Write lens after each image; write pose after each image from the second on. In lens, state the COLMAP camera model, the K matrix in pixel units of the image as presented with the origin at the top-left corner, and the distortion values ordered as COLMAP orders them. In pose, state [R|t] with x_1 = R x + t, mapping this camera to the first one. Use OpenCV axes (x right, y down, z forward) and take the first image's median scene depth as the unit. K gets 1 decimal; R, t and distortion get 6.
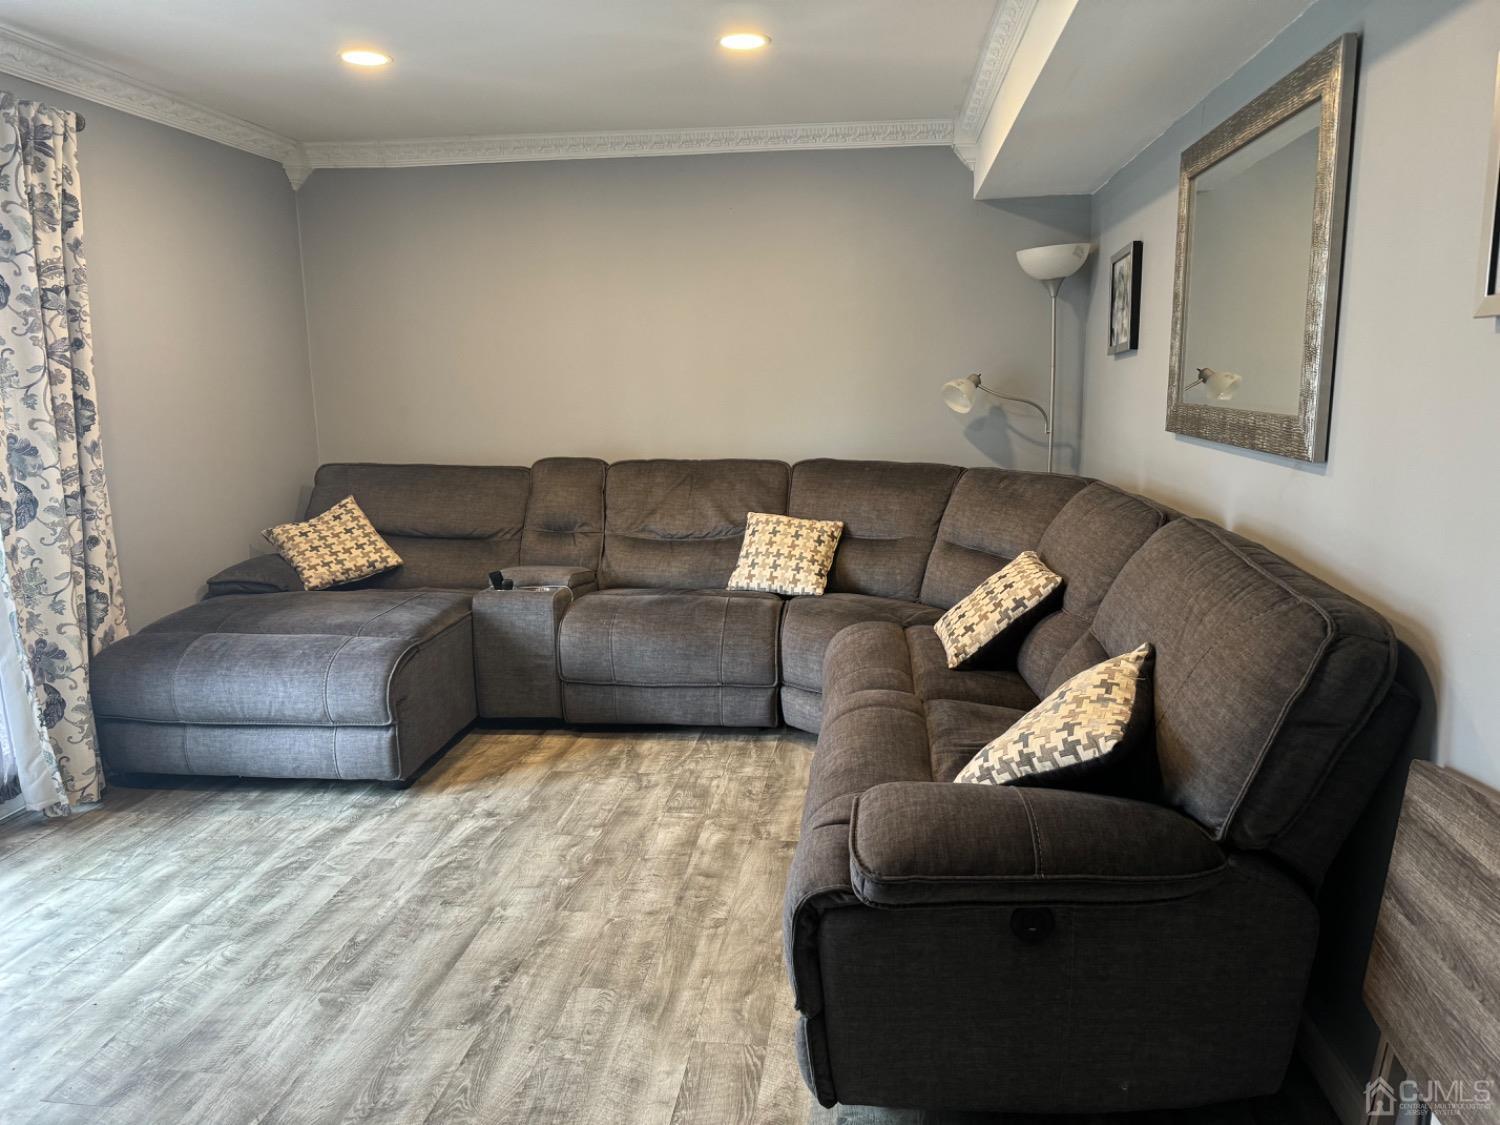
lens RADIAL K [[1048.5, 0, 755.2], [0, 1048.5, 524.8], [0, 0, 1]] dist [0.125318, -0.161968]
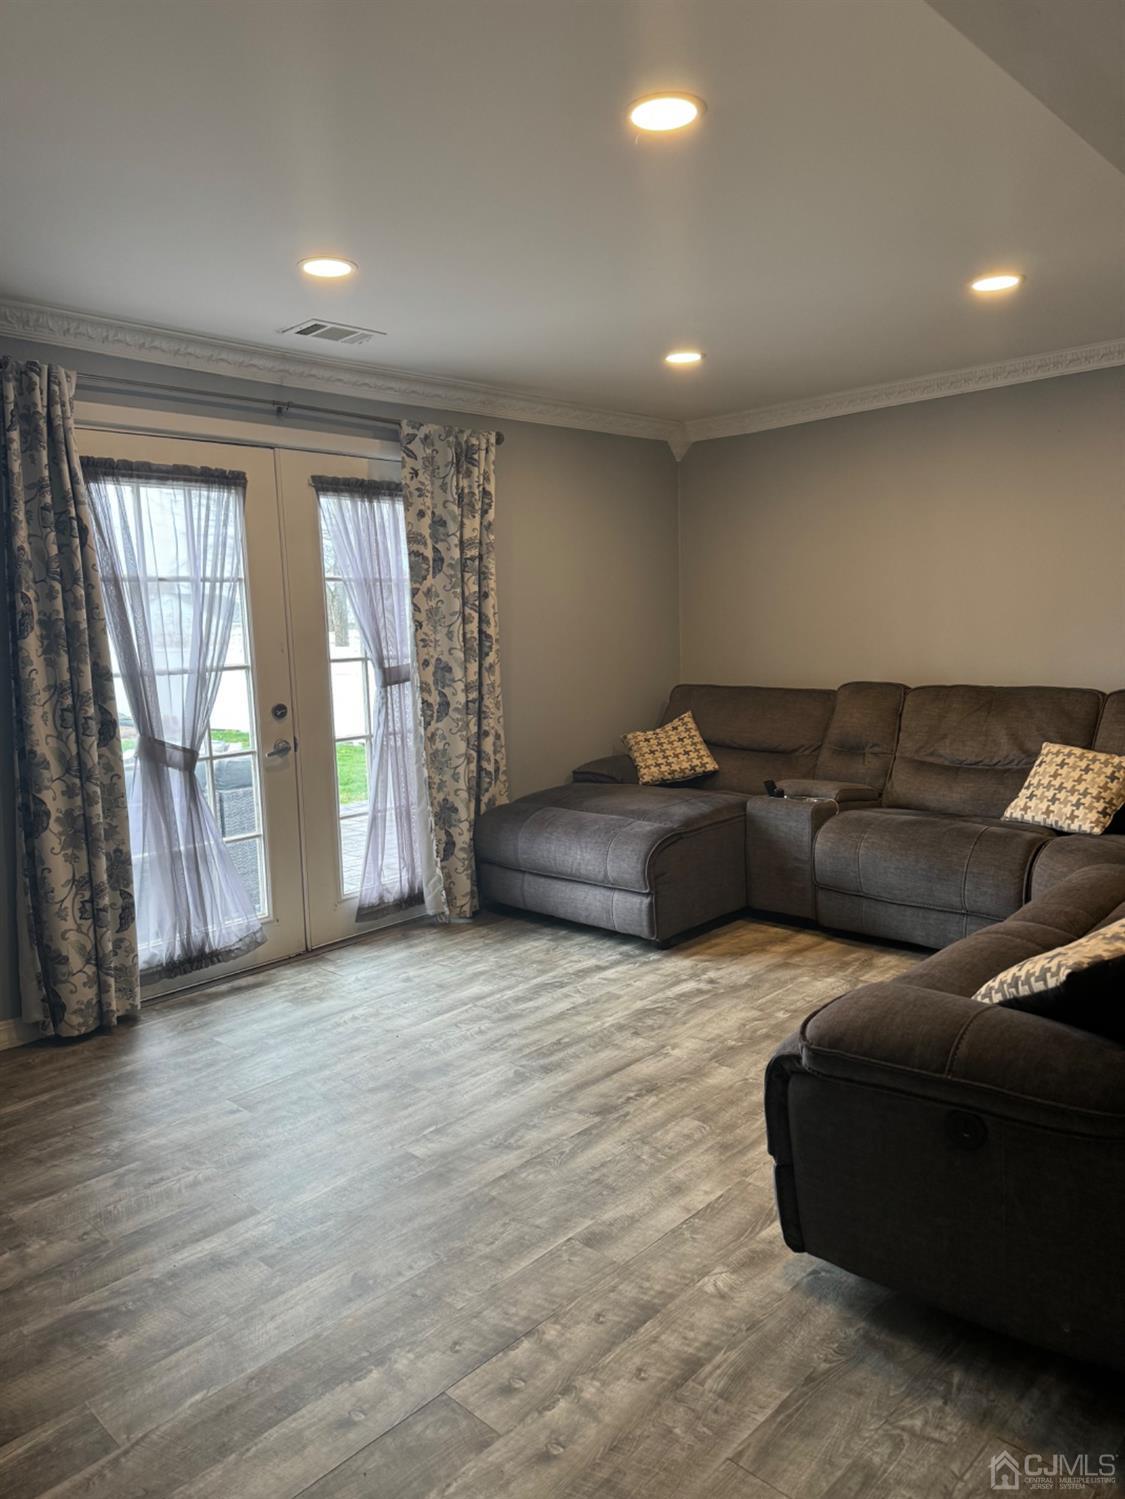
lens RADIAL K [[1047.9, 0, 564.2], [0, 1047.9, 706.0], [0, 0, 1]] dist [0.125318, -0.161968]
pose [[0.796917, 0.032979, -0.603188, 0.301249], [-0.060259, 0.997868, -0.025053, 0.007293], [0.601076, 0.056313, 0.797205, -0.043651]]
